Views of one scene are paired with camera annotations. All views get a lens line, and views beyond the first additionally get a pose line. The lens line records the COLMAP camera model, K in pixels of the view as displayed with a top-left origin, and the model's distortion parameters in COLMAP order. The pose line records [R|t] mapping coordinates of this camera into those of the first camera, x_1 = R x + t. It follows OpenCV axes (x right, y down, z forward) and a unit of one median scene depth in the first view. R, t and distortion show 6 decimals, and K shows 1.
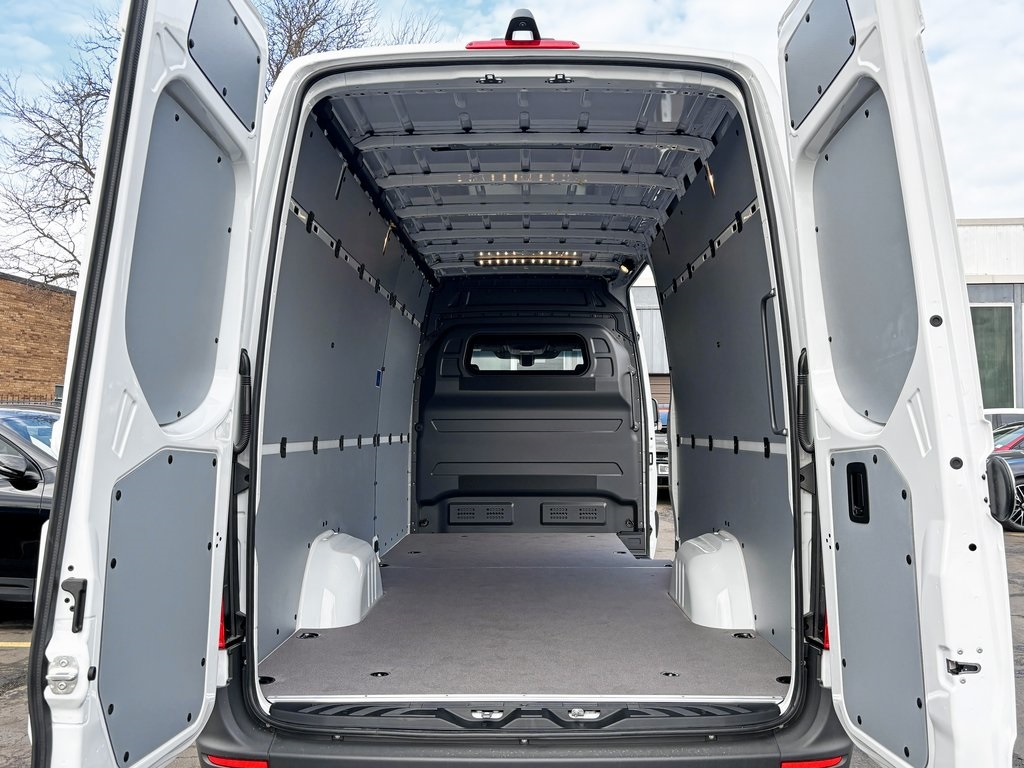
lens RADIAL K [[912.7, 0, 514.4], [0, 912.7, 384.8], [0, 0, 1]] dist [0.080606, -0.047196]
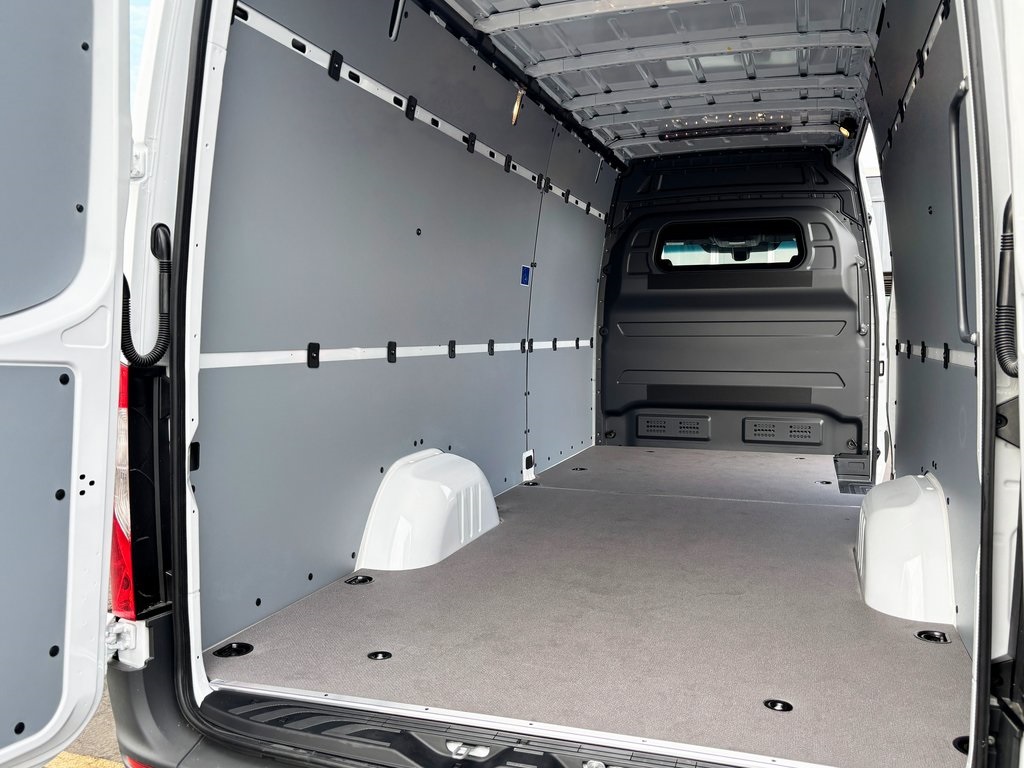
lens RADIAL K [[880.4, 0, 508.8], [0, 880.4, 379.4], [0, 0, 1]] dist [0.051337, -0.019948]
pose [[0.955471, 0.016377, -0.294631, 0.064309], [0.013642, 0.994940, 0.099544, 0.006291], [0.294770, -0.099131, 0.950412, 0.138363]]
